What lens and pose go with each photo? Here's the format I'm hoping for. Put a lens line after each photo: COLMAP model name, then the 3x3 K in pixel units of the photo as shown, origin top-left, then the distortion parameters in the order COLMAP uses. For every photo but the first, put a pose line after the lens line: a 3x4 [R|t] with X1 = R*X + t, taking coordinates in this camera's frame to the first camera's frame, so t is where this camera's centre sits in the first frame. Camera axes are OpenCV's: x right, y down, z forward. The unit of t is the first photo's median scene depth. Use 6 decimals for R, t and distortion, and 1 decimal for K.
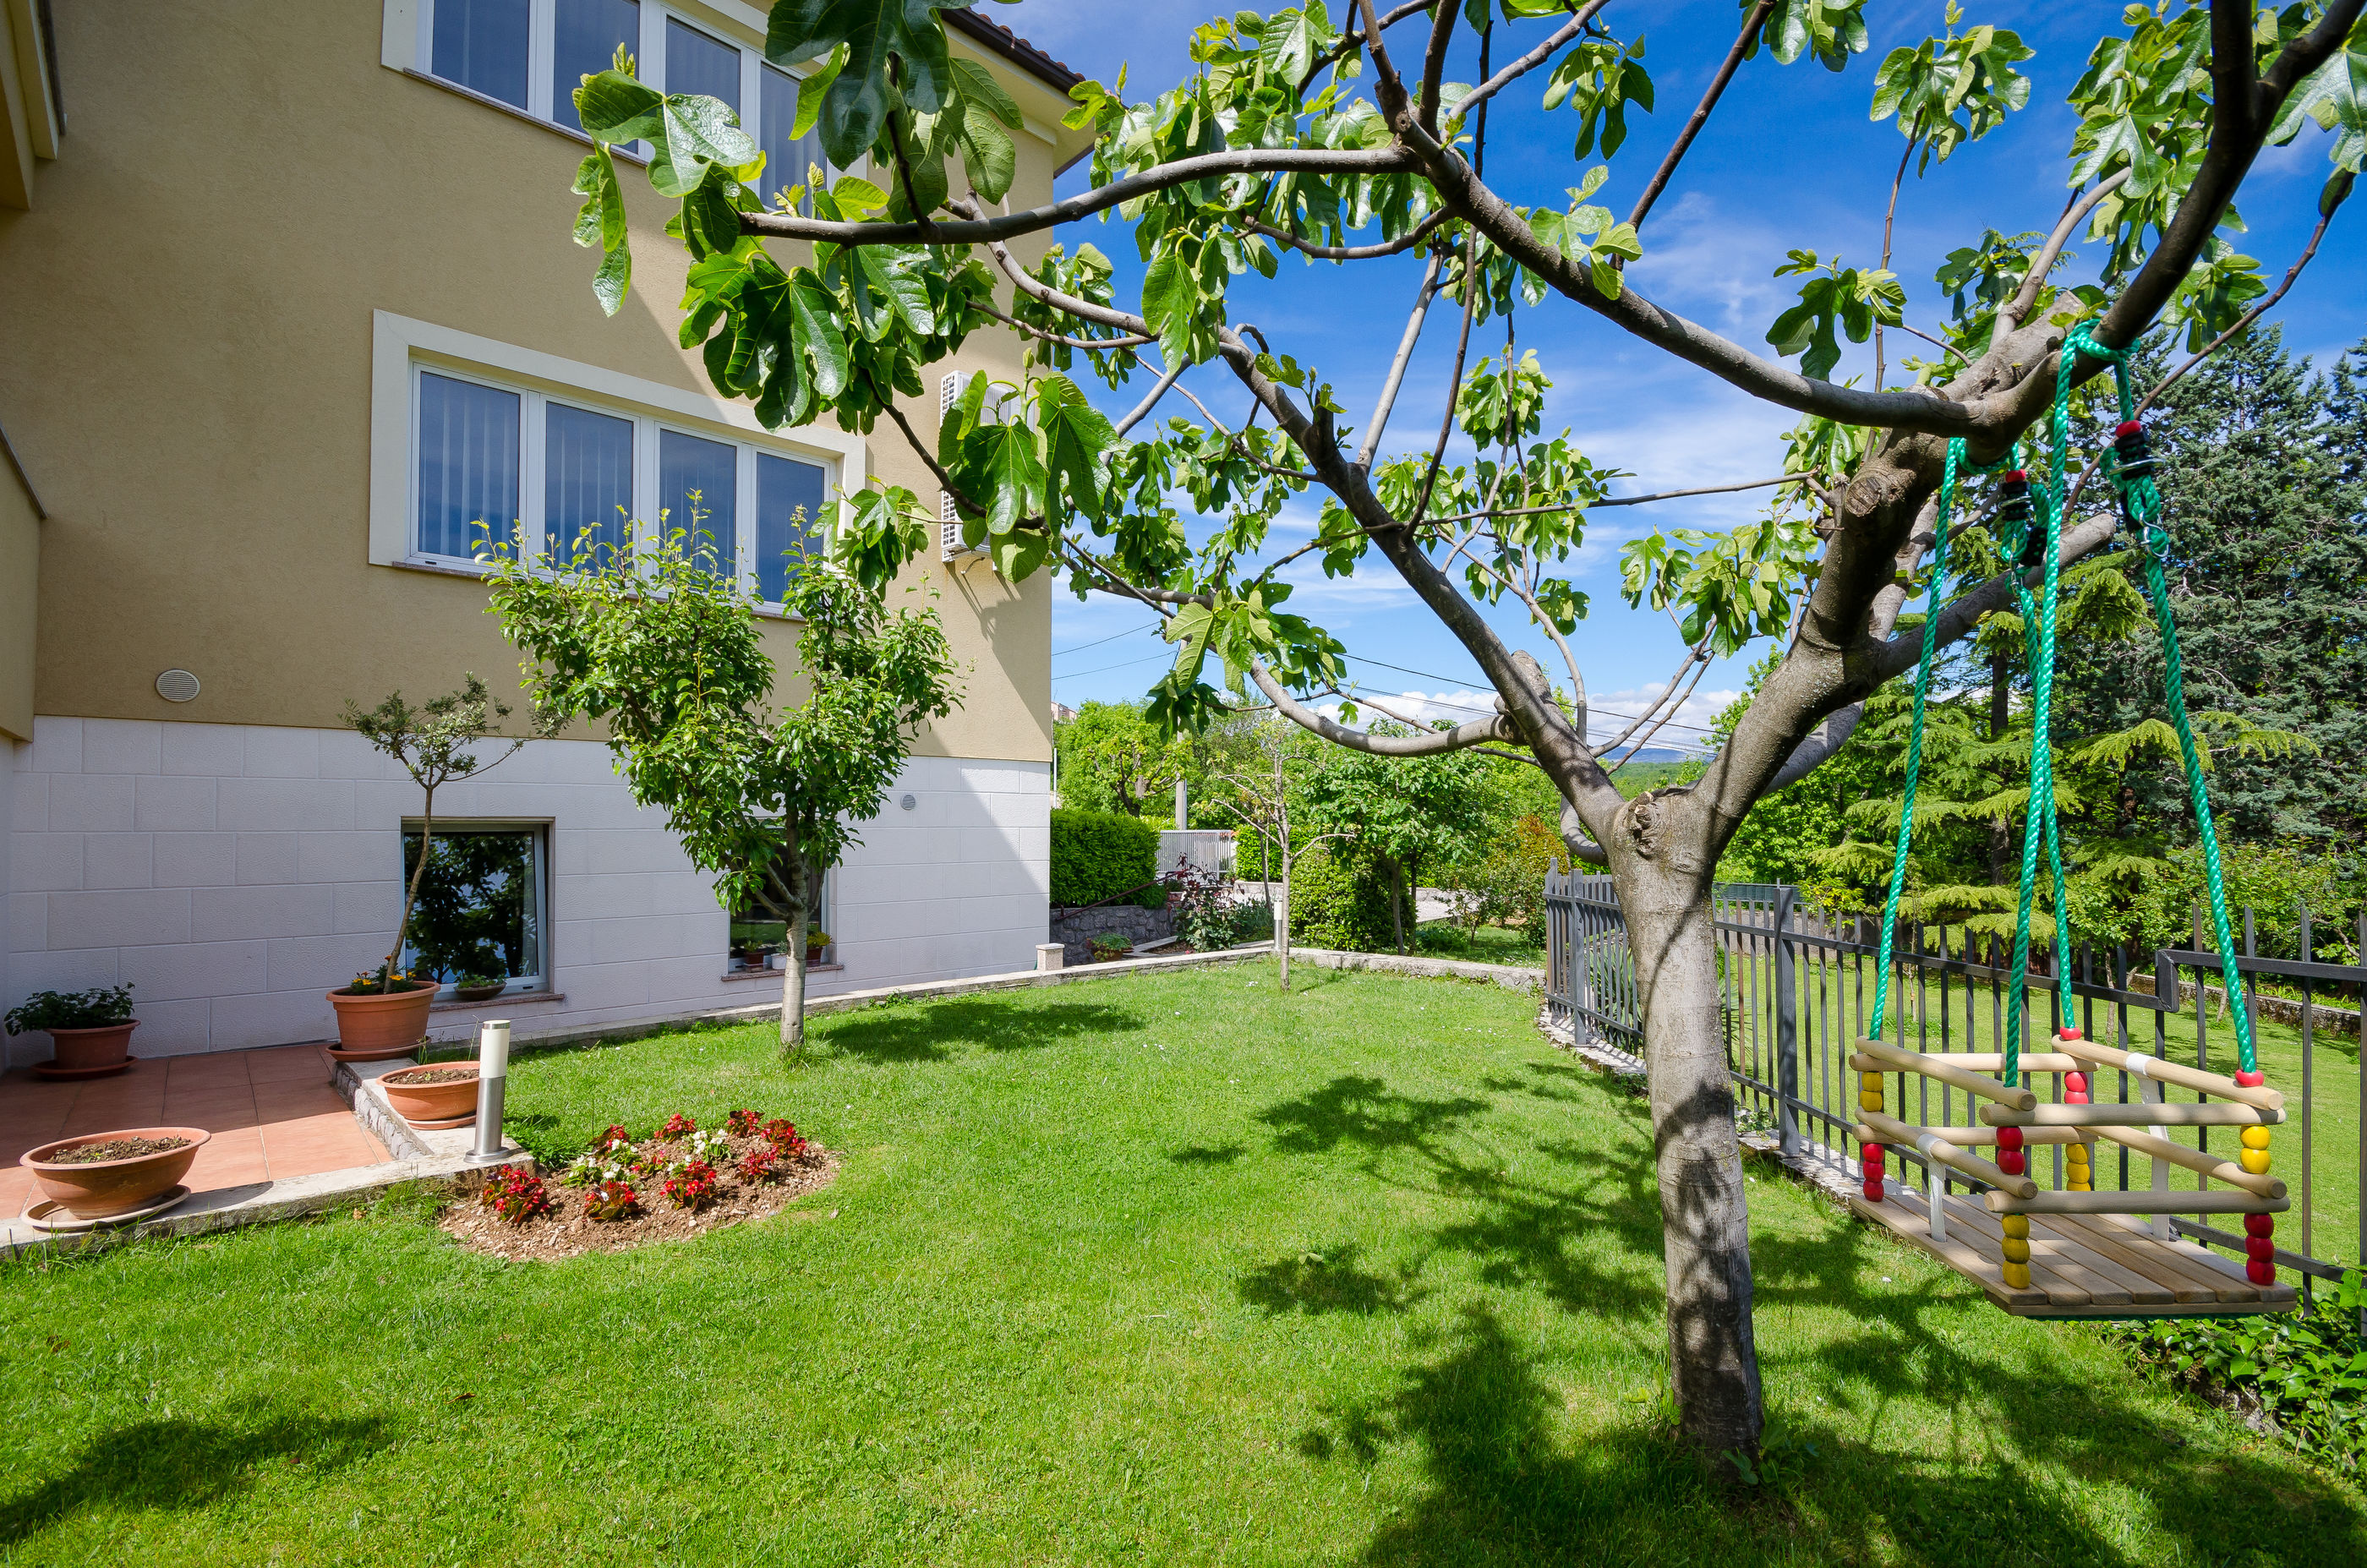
lens RADIAL K [[1058.1, 0, 1179.0], [0, 1058.1, 797.9], [0, 0, 1]] dist [0.020018, -0.018635]
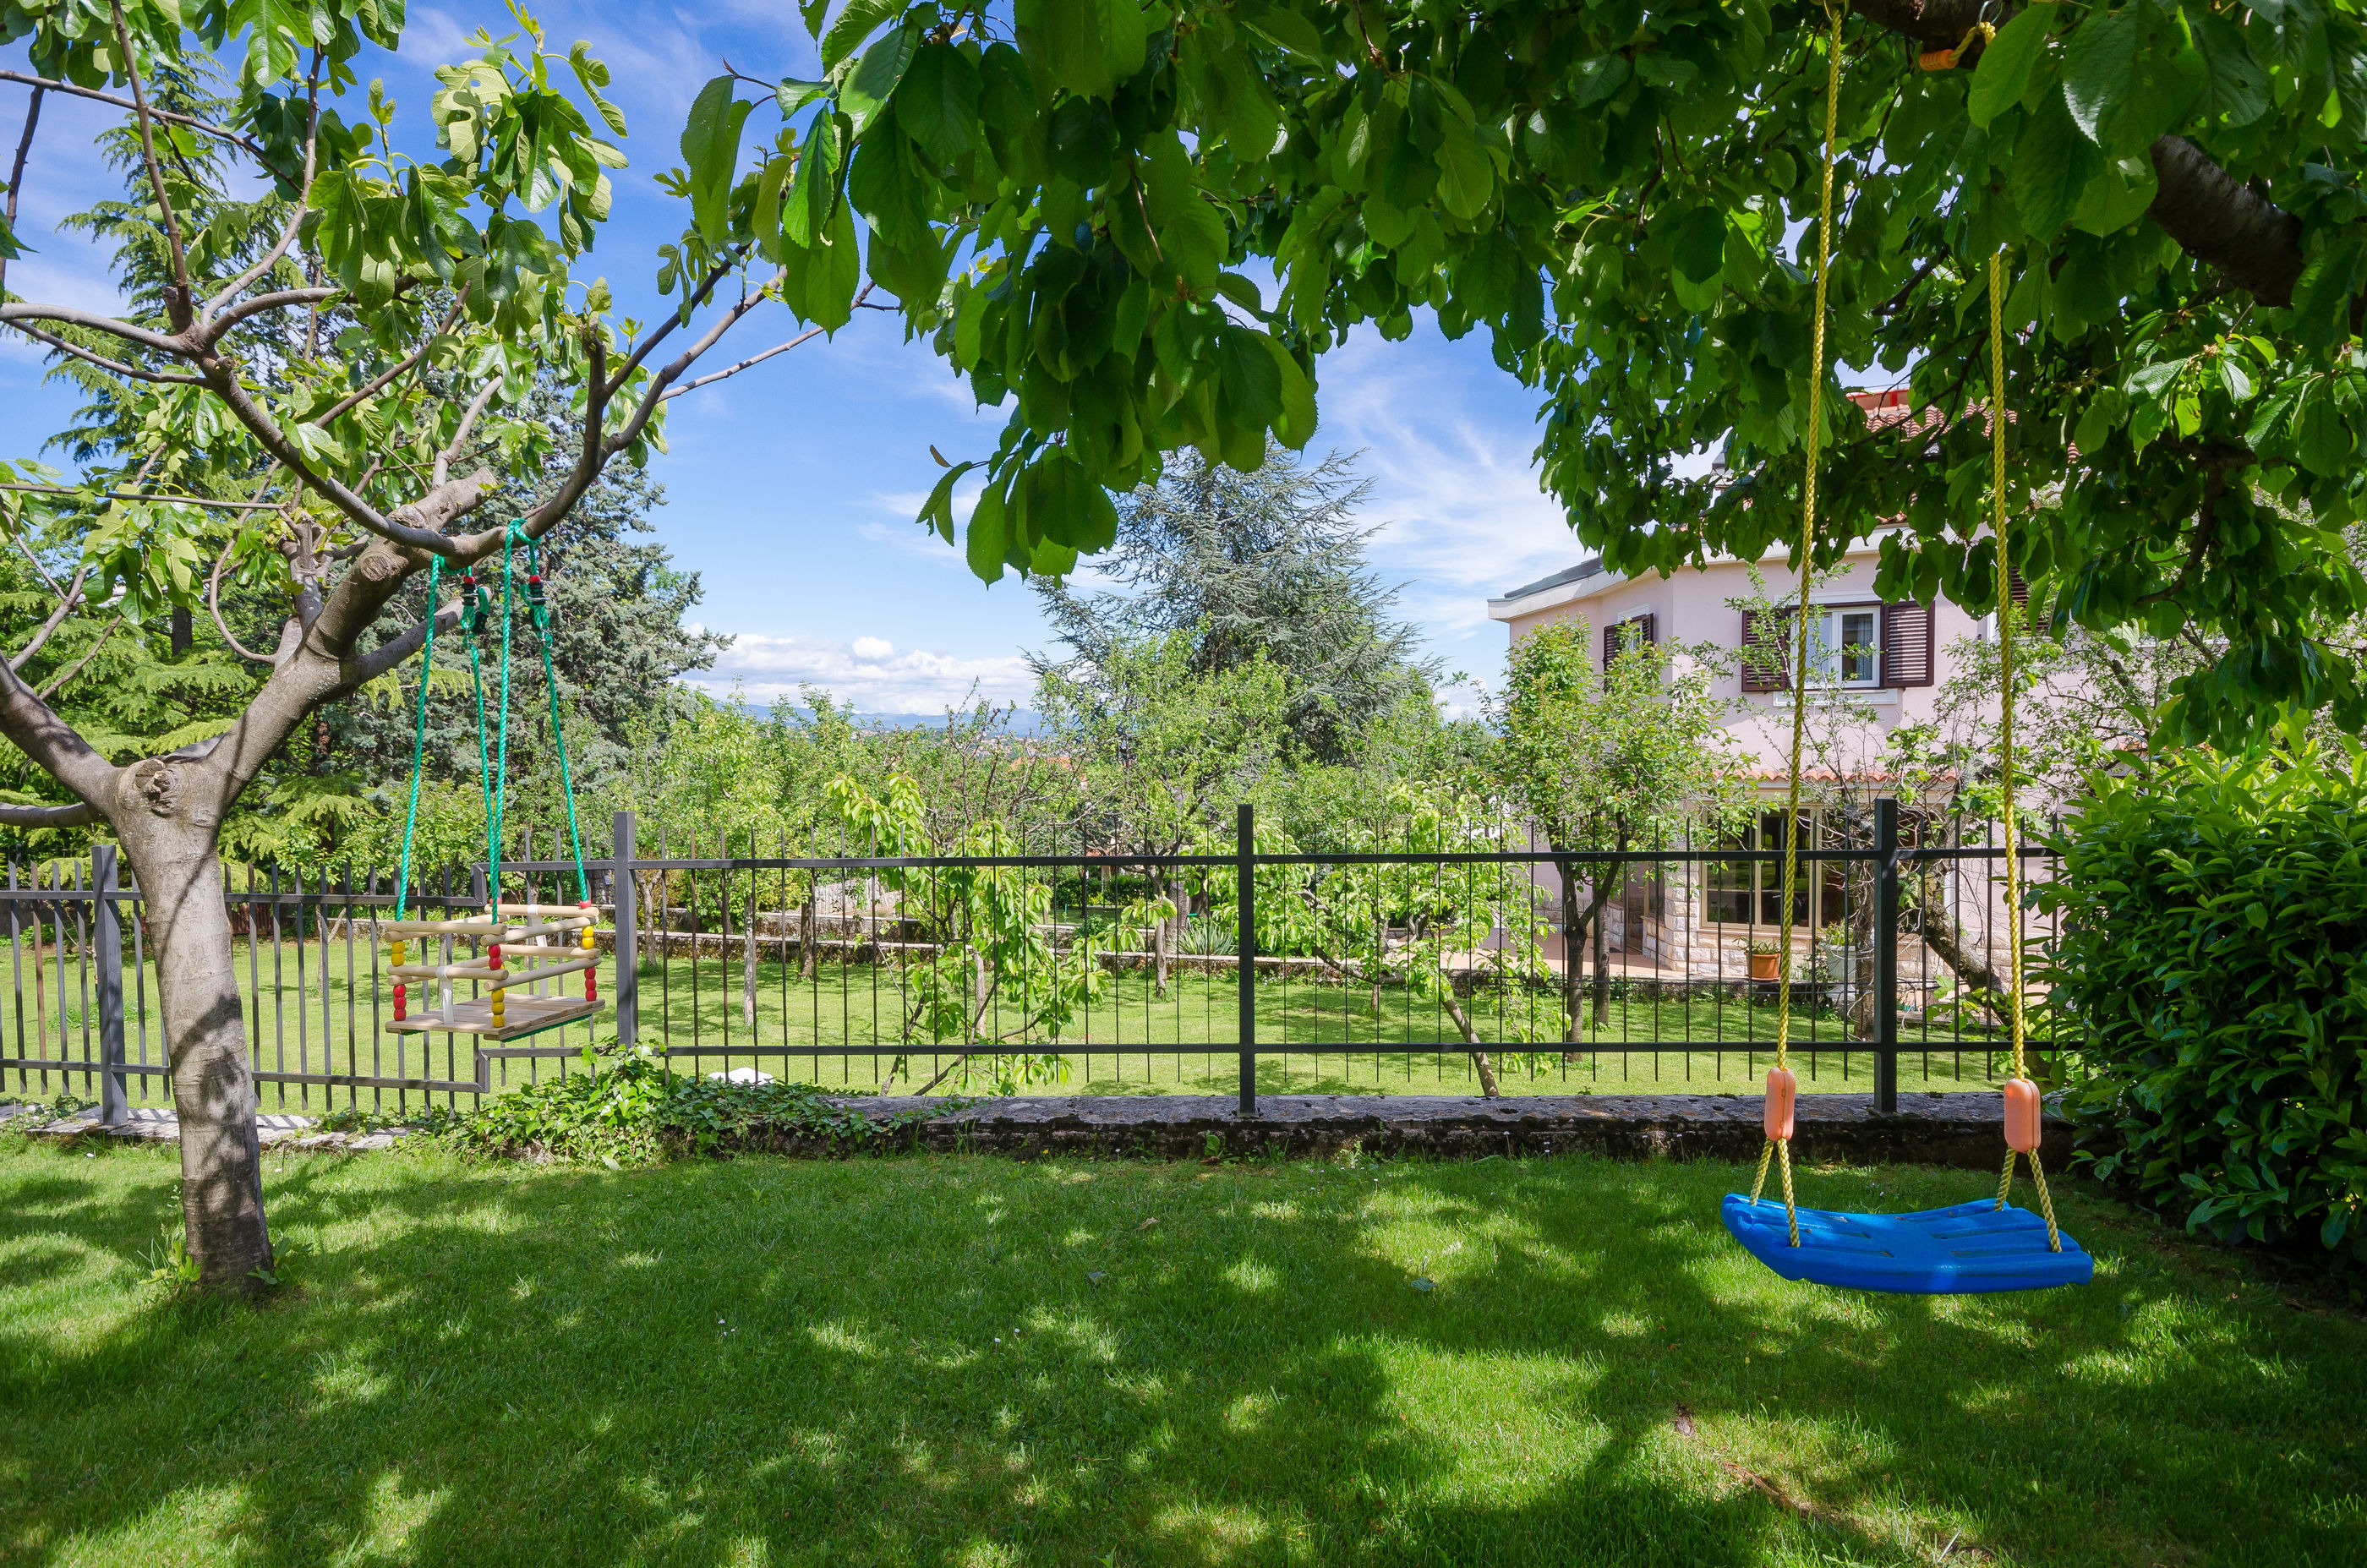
lens RADIAL K [[1350.7, 0, 1183.5], [0, 1350.7, 784.0], [0, 0, 1]] dist [0.015330, 0.000359]
pose [[0.260212, -0.028543, 0.965130, -0.125014], [-0.012575, 0.999378, 0.032946, -0.007487], [-0.965470, -0.020709, 0.259691, -0.082755]]
